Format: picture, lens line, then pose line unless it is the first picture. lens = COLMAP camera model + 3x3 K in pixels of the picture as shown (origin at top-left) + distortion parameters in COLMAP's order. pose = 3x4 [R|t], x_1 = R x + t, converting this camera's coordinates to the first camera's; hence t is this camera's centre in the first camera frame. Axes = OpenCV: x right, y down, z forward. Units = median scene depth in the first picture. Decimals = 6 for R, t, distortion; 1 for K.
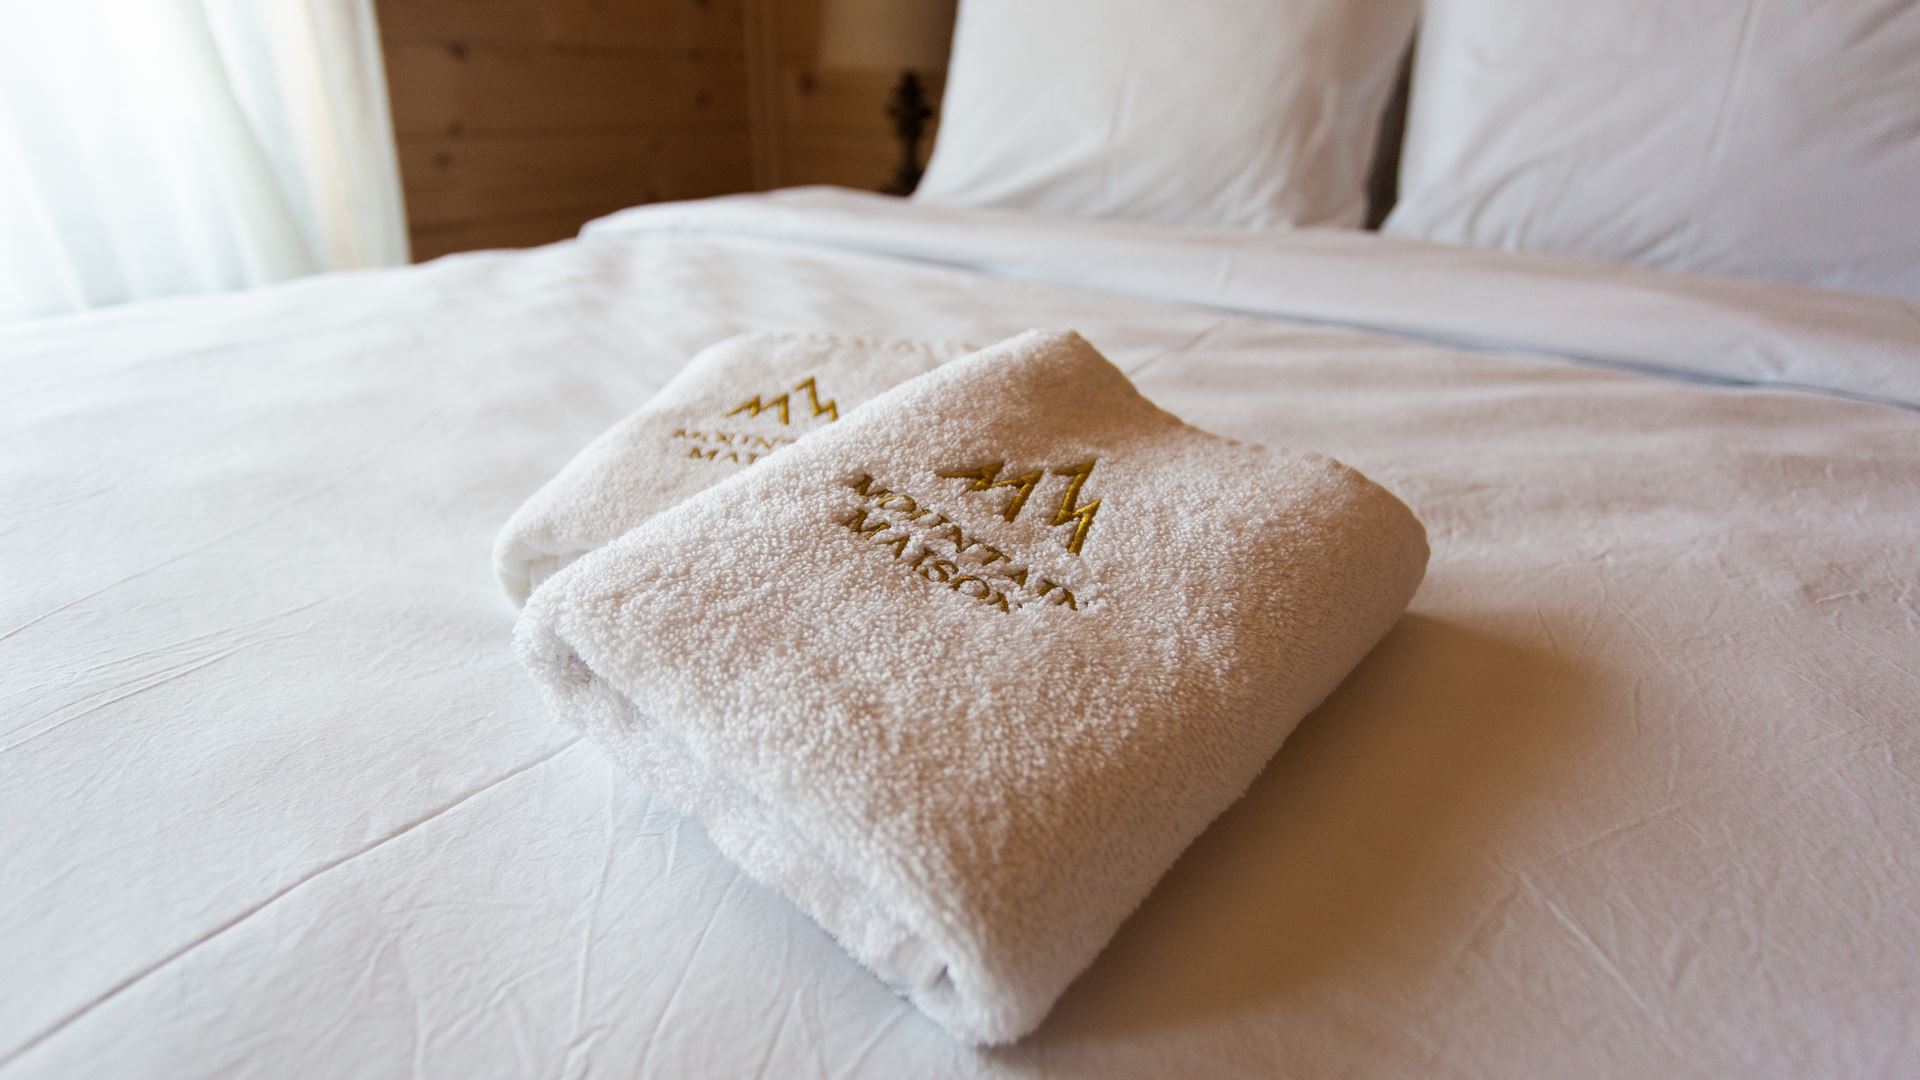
lens RADIAL K [[994.3, 0, 969.3], [0, 994.3, 543.1], [0, 0, 1]] dist [-0.007941, 0.006019]
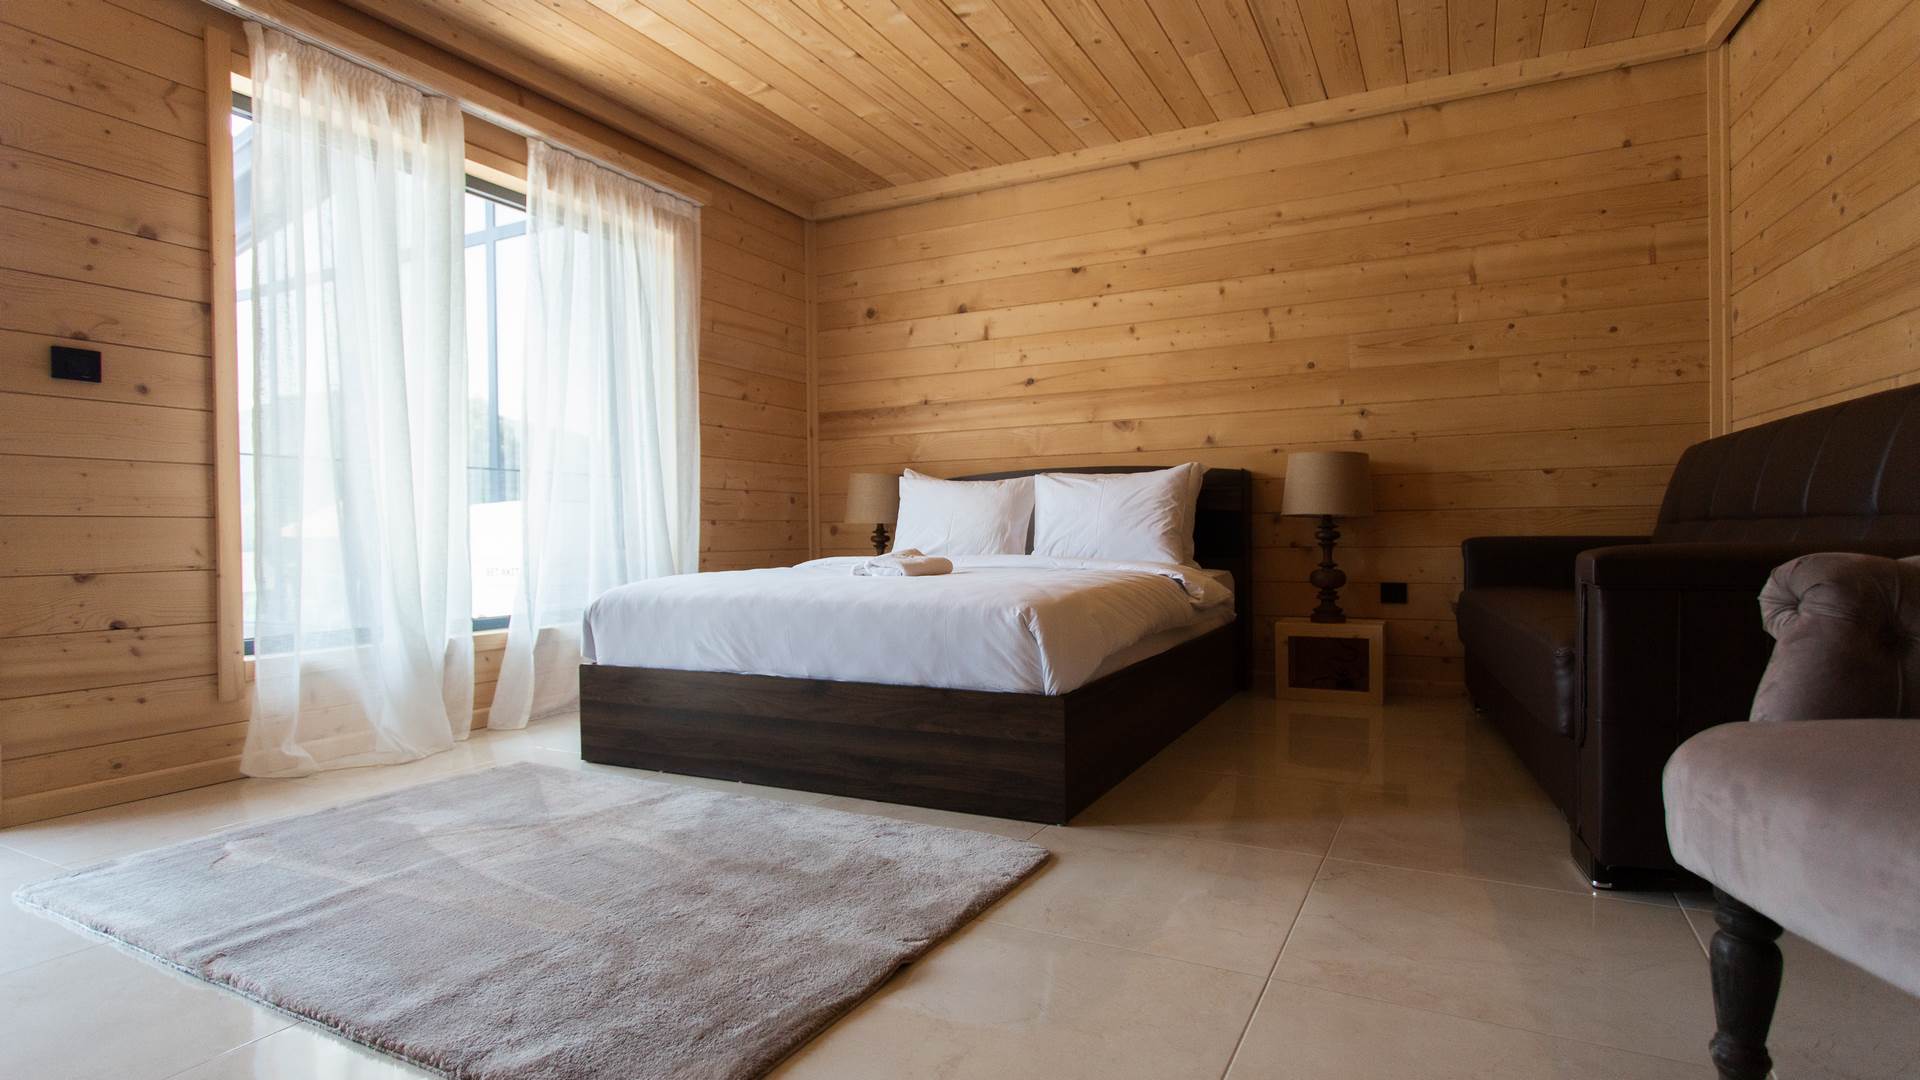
lens RADIAL K [[949.9, 0, 967.6], [0, 949.9, 541.4], [0, 0, 1]] dist [-0.001631, 0.002193]
pose [[0.997213, -0.037566, 0.064467, 0.007197], [0.060882, 0.909164, -0.411964, 0.881045], [-0.043135, 0.414740, 0.908917, -1.822101]]
